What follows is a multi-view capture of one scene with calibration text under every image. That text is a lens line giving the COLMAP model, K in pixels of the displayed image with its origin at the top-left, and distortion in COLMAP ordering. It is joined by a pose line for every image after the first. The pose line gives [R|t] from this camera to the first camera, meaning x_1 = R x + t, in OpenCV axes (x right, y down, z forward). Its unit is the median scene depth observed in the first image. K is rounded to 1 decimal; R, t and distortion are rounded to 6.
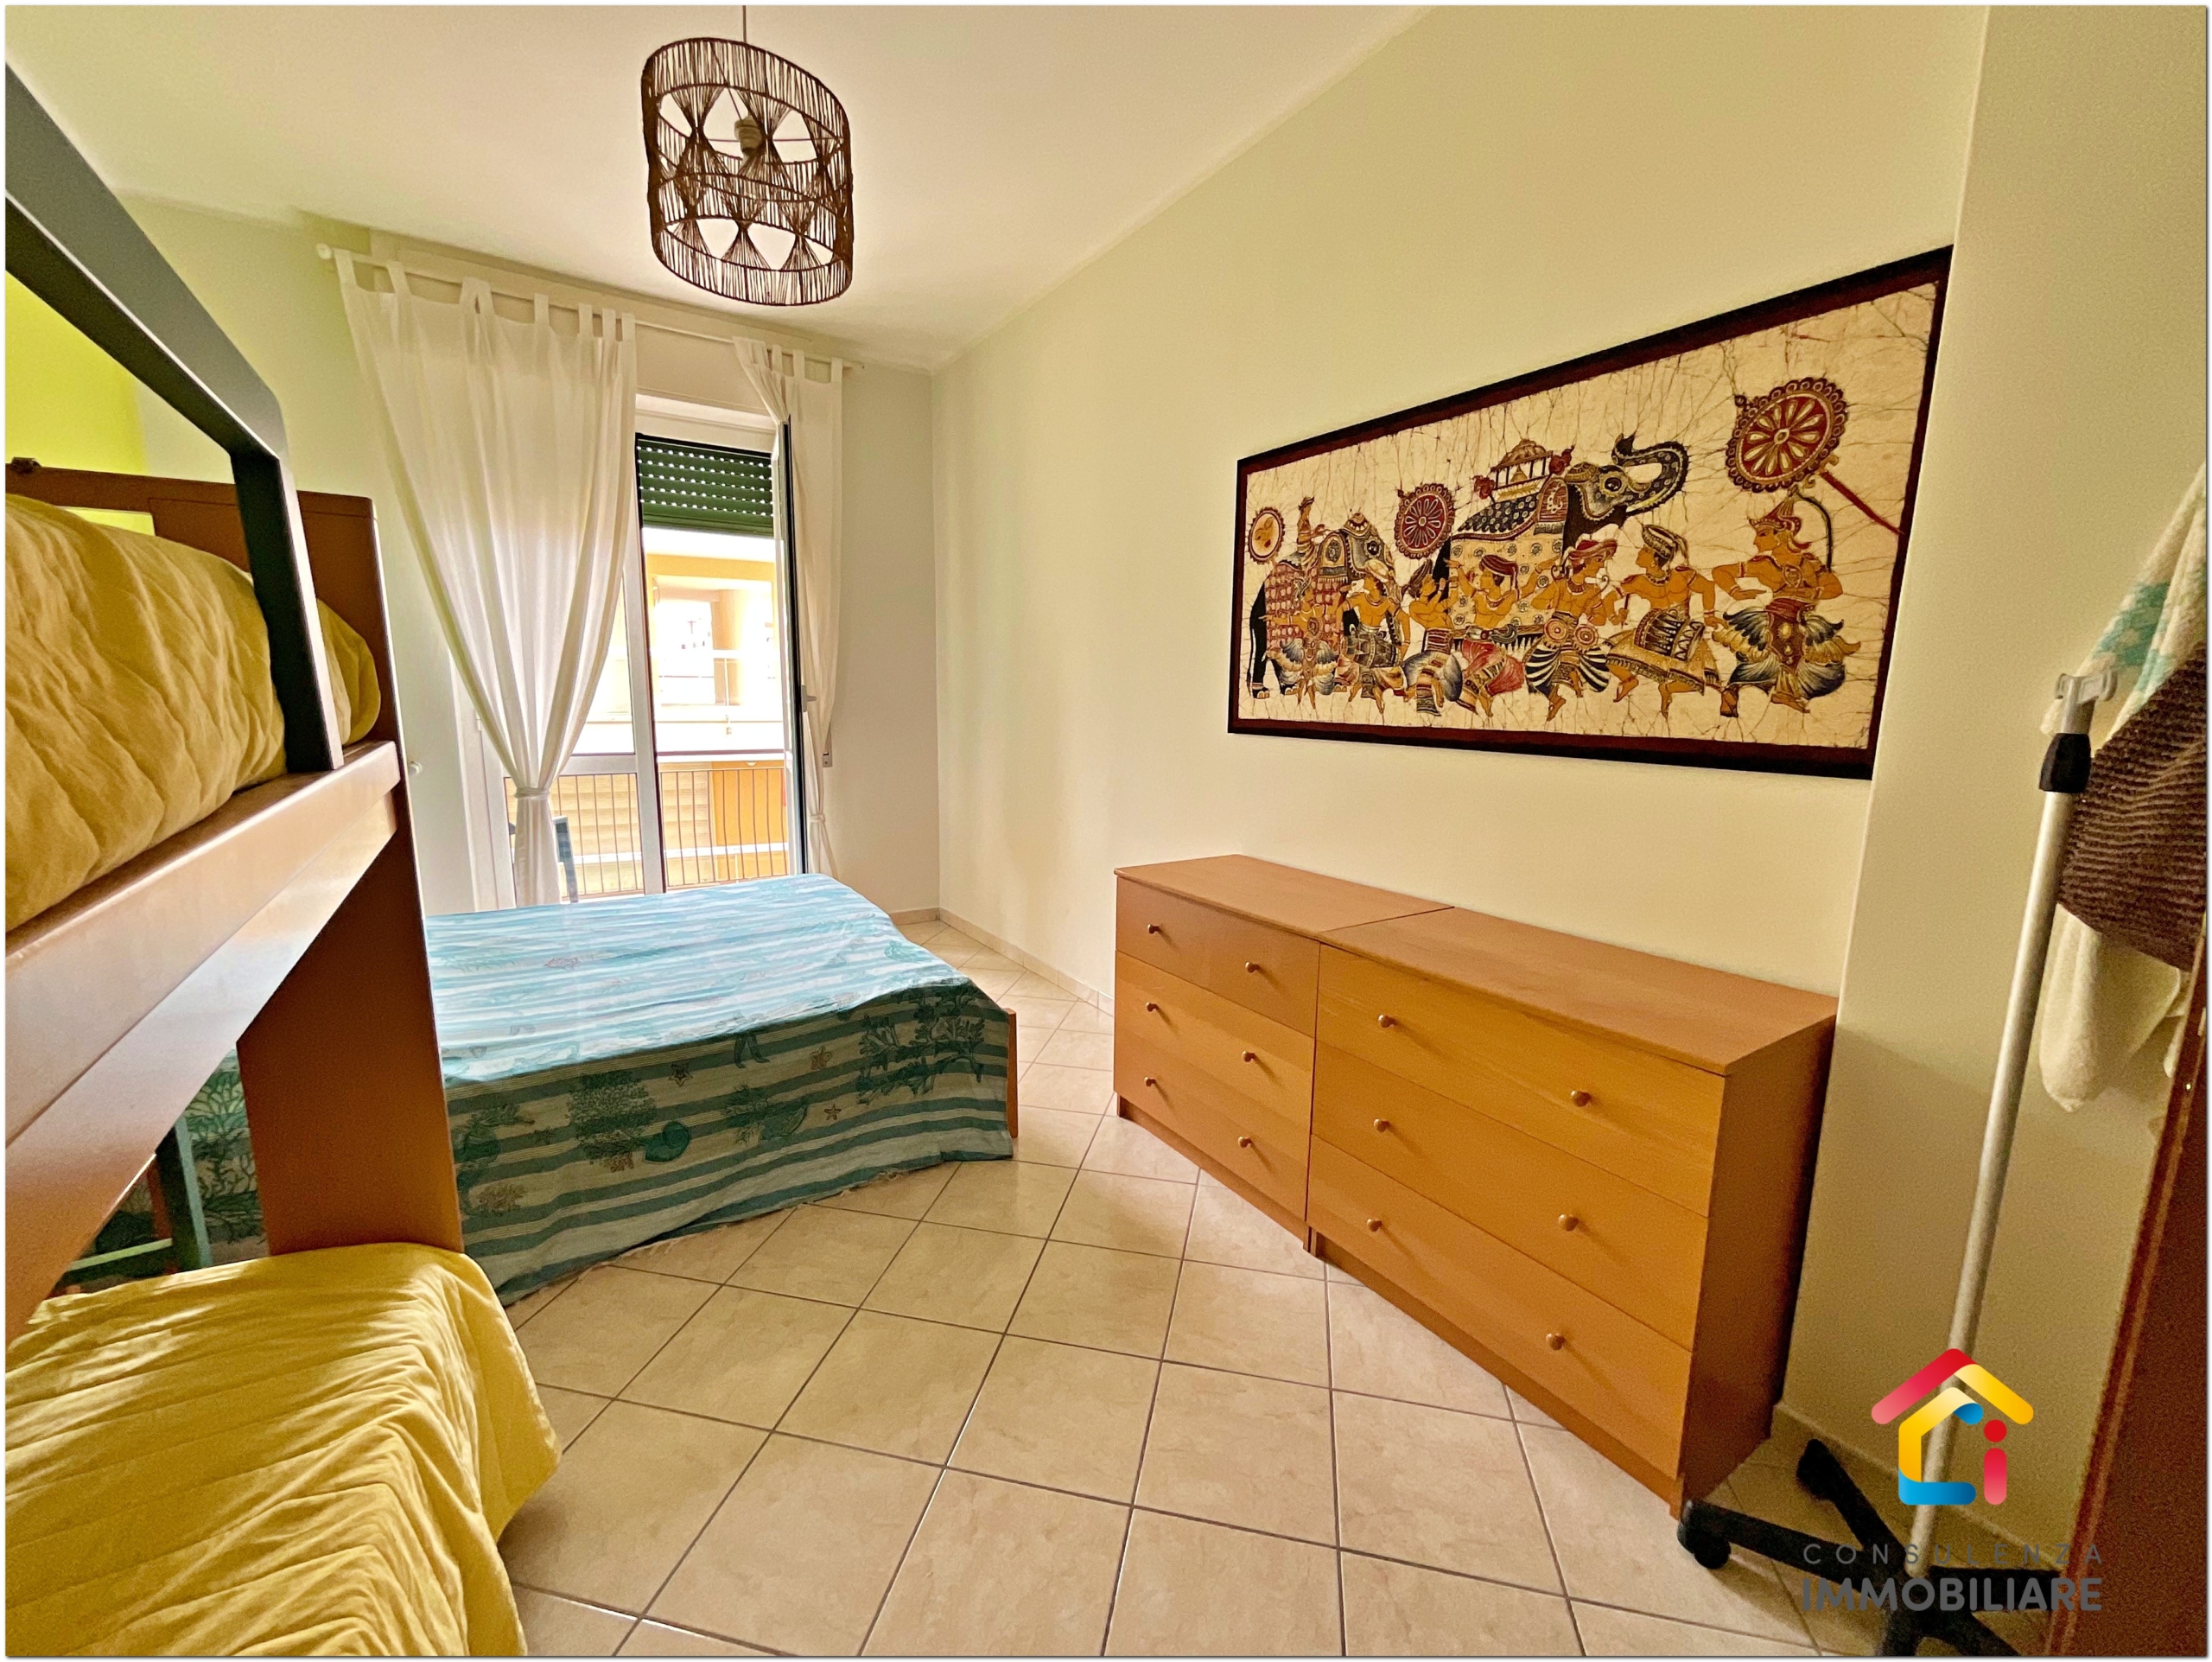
lens RADIAL K [[889.3, 0, 1102.6], [0, 889.3, 833.1], [0, 0, 1]] dist [-0.001597, 0.000156]
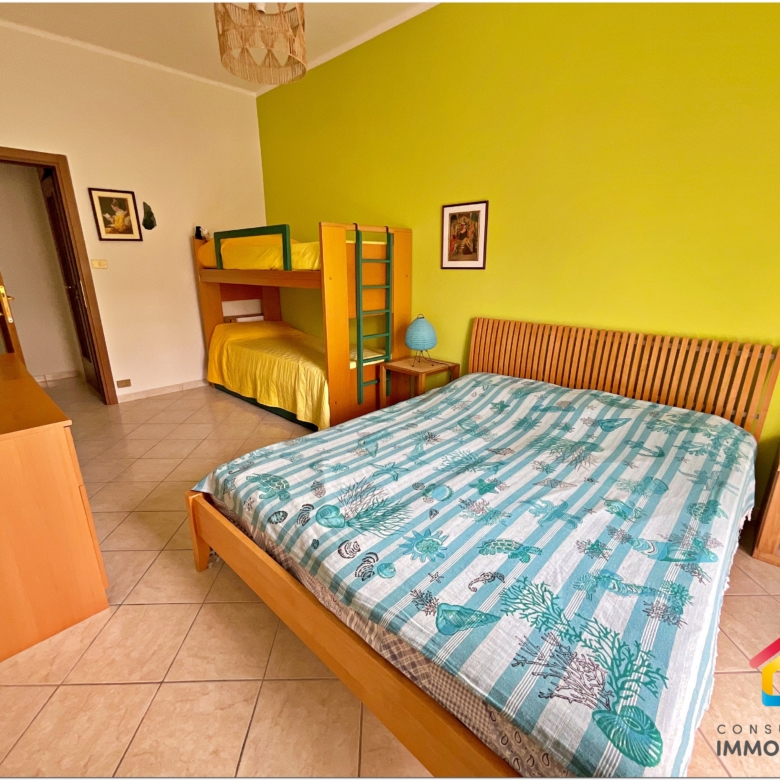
lens RADIAL K [[420.1, 0, 390.0], [0, 420.1, 390.0], [0, 0, 1]] dist [-0.016428, 0.009832]
pose [[-0.974145, 0.057330, -0.218531, -0.266945], [-0.046487, 0.895709, 0.442205, -0.246976], [0.221092, 0.440930, -0.869884, 1.499401]]
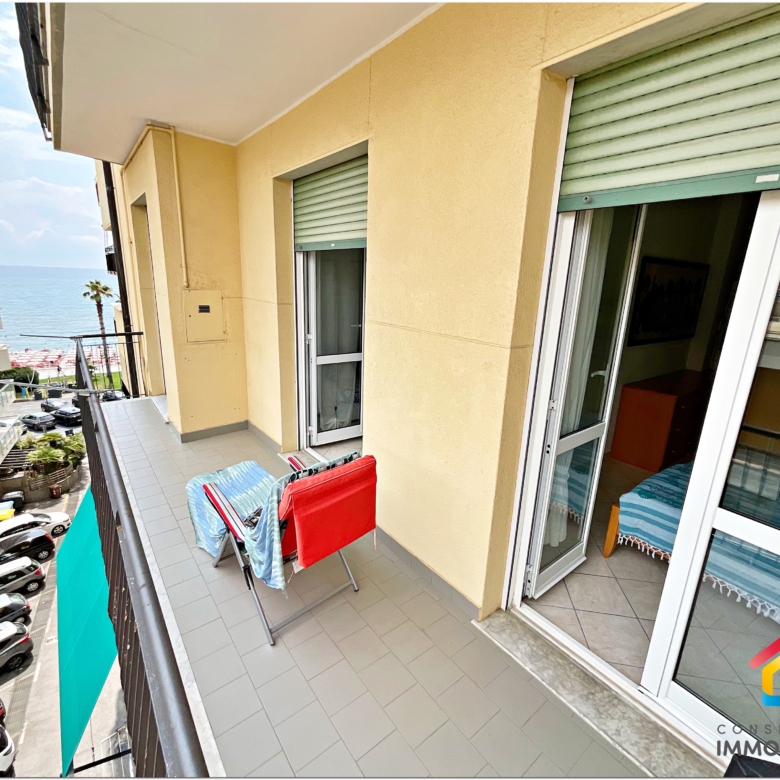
lens RADIAL K [[423.1, 0, 389.3], [0, 423.1, 388.9], [0, 0, 1]] dist [-0.016446, 0.009148]
pose [[-0.059774, -0.272658, 0.960252, -1.288670], [0.127177, 0.952053, 0.278246, -0.505779], [-0.990077, 0.138754, -0.022233, 1.966324]]
